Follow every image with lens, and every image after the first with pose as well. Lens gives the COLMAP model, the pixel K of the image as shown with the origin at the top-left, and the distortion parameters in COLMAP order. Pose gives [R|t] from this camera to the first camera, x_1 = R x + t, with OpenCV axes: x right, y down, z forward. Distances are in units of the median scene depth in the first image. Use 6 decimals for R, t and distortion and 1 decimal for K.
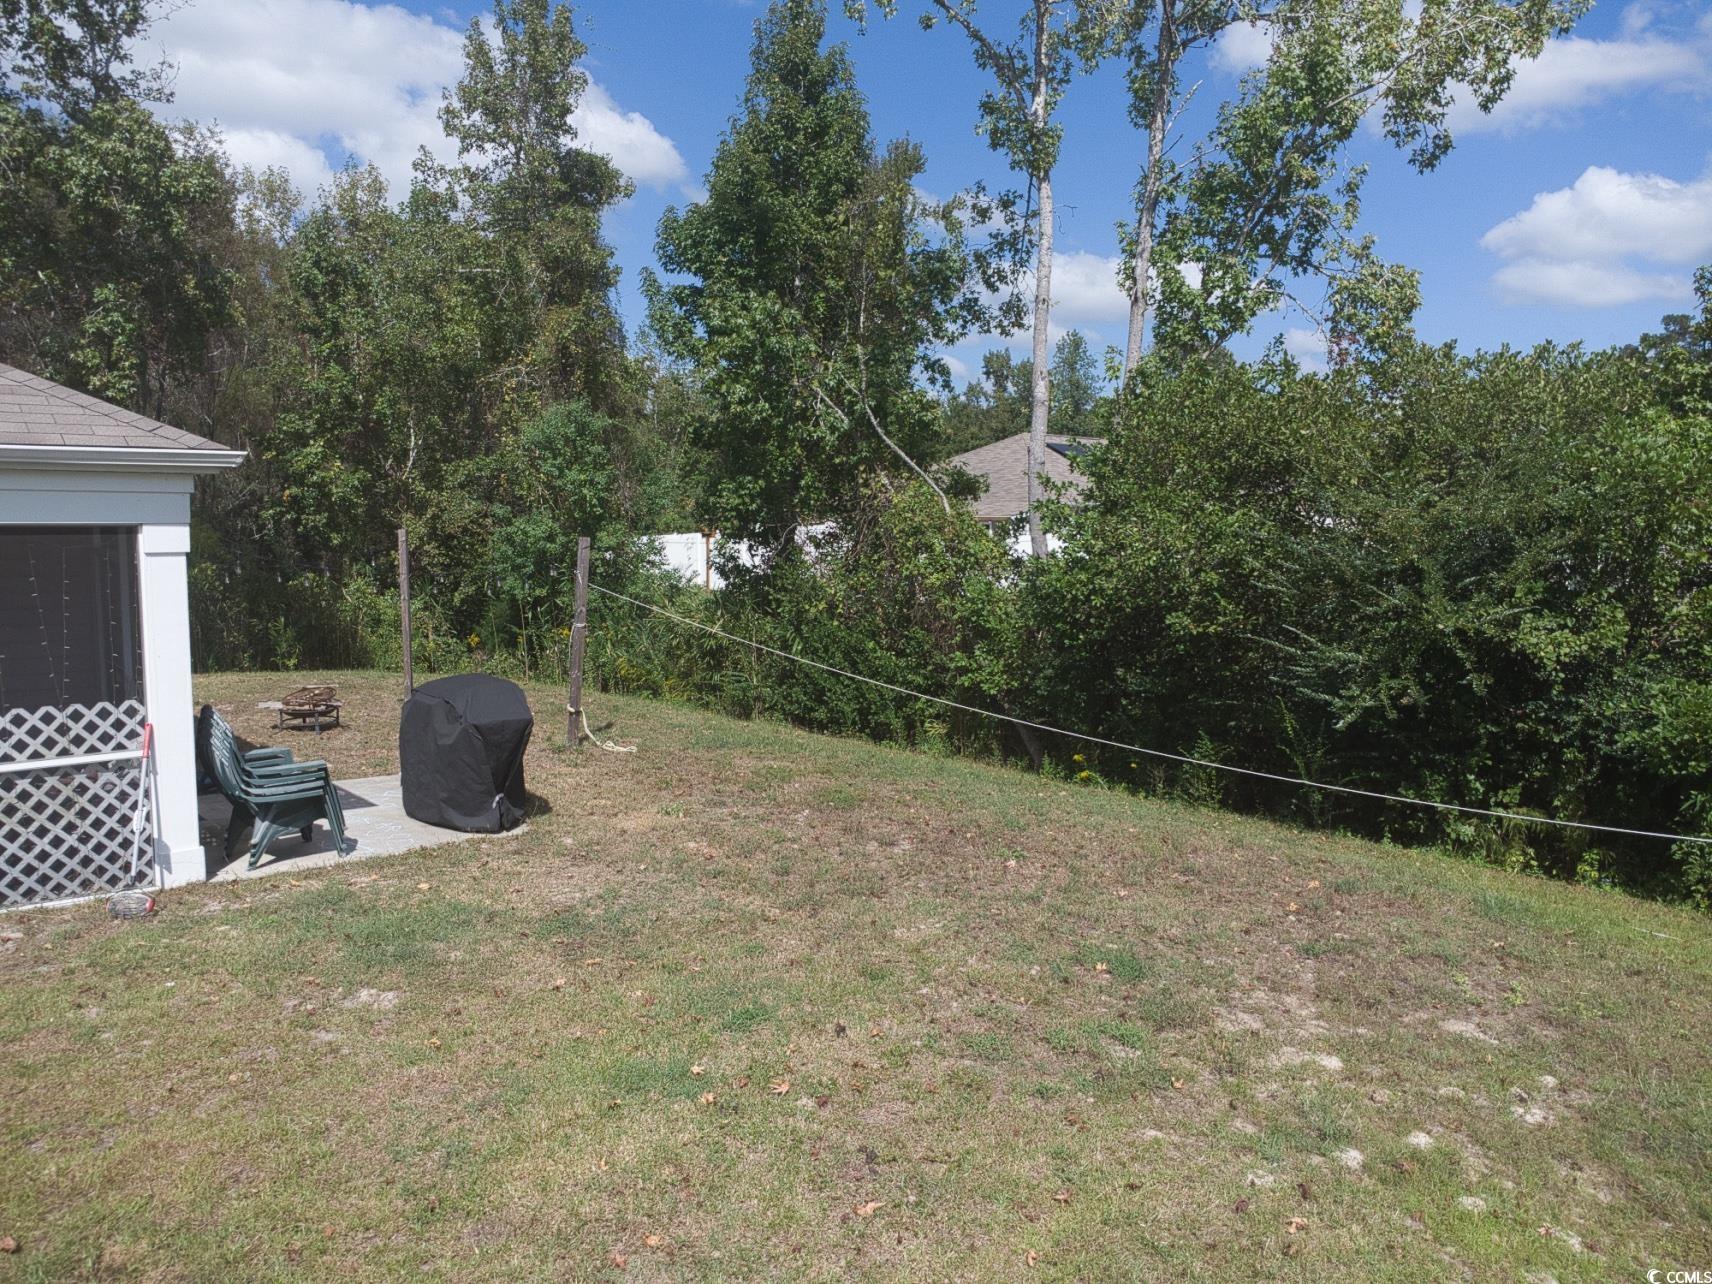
lens RADIAL K [[1299.2, 0, 872.5], [0, 1299.2, 657.4], [0, 0, 1]] dist [-0.002249, 0.008948]
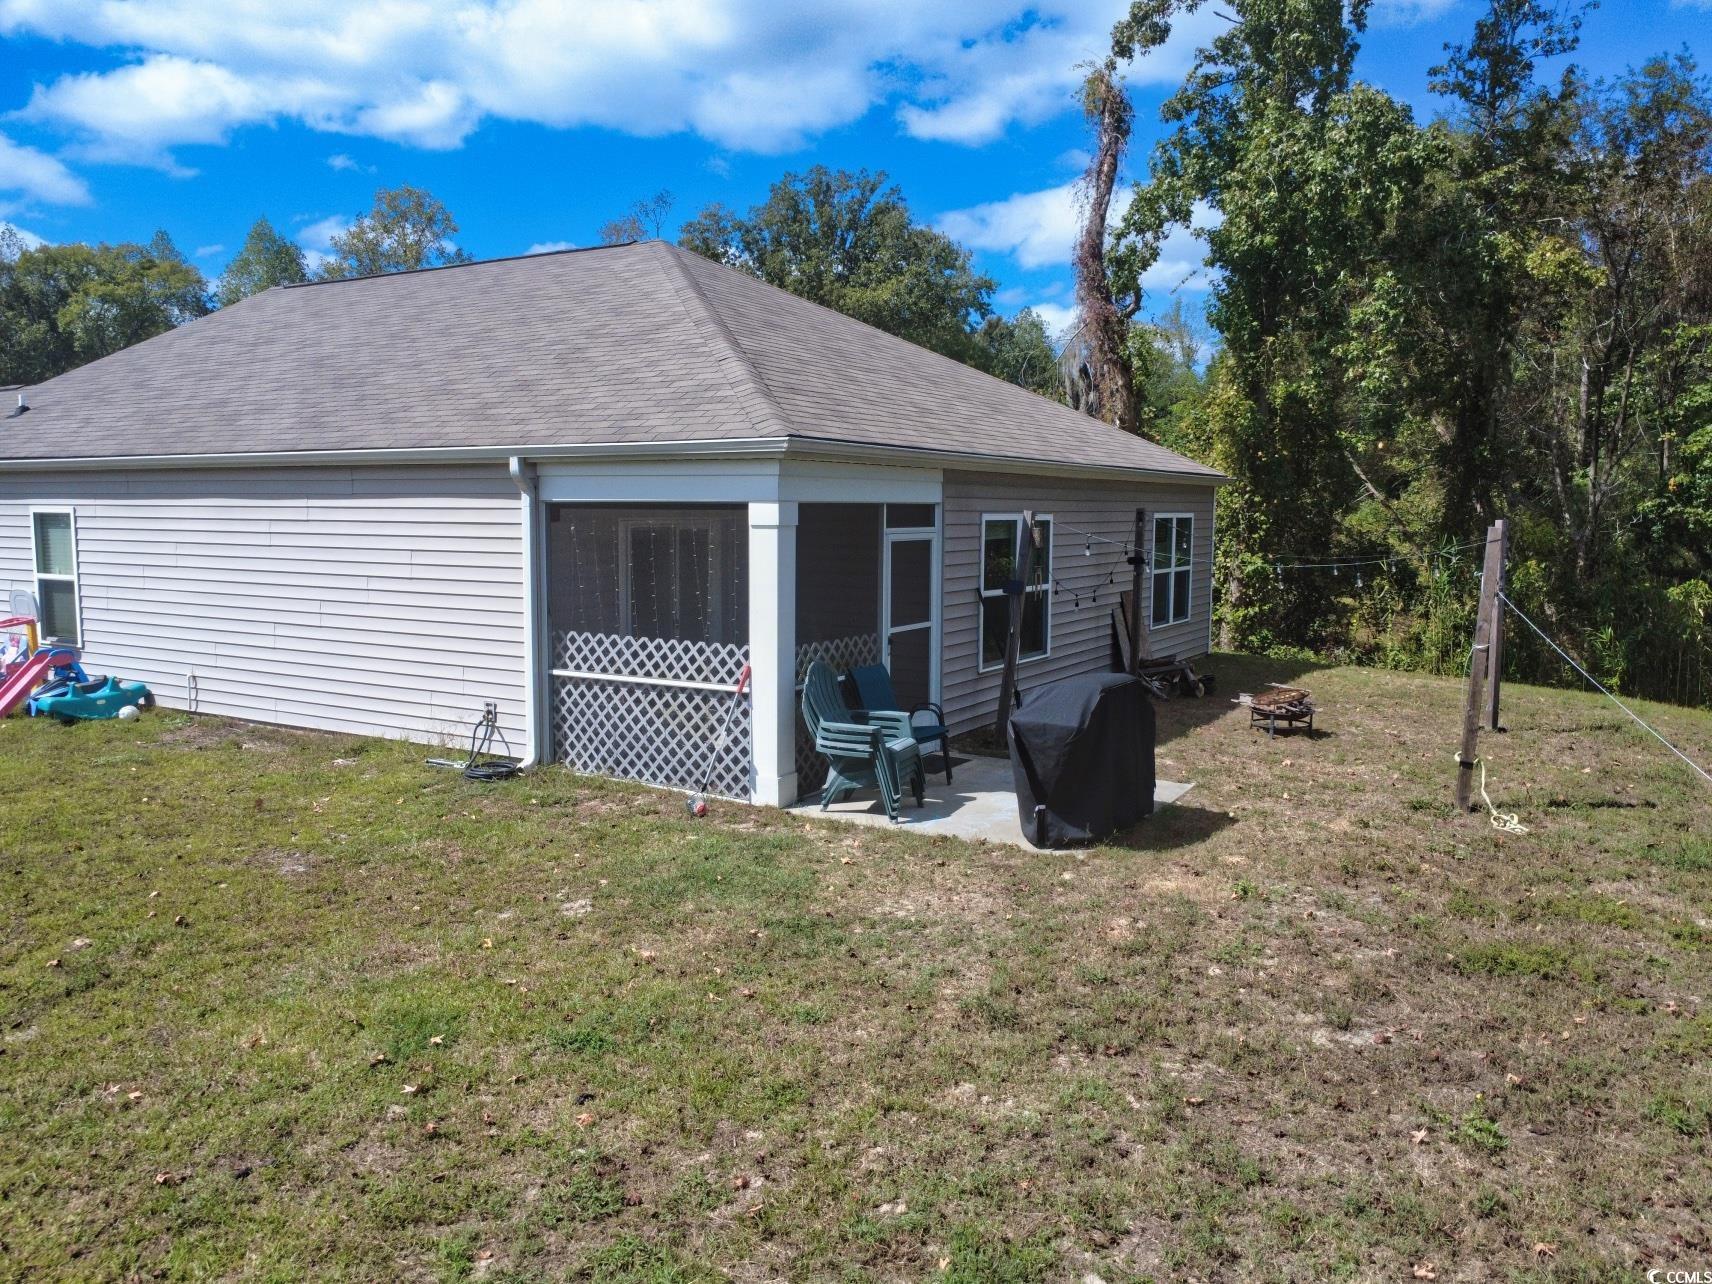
lens RADIAL K [[1299.2, 0, 833.5], [0, 1299.2, 647.8], [0, 0, 1]] dist [-0.002249, 0.008948]
pose [[0.285149, 0.093043, -0.953956, 0.619929], [-0.110491, 0.991833, 0.063710, -0.051957], [0.952093, 0.087237, 0.293101, 0.714136]]
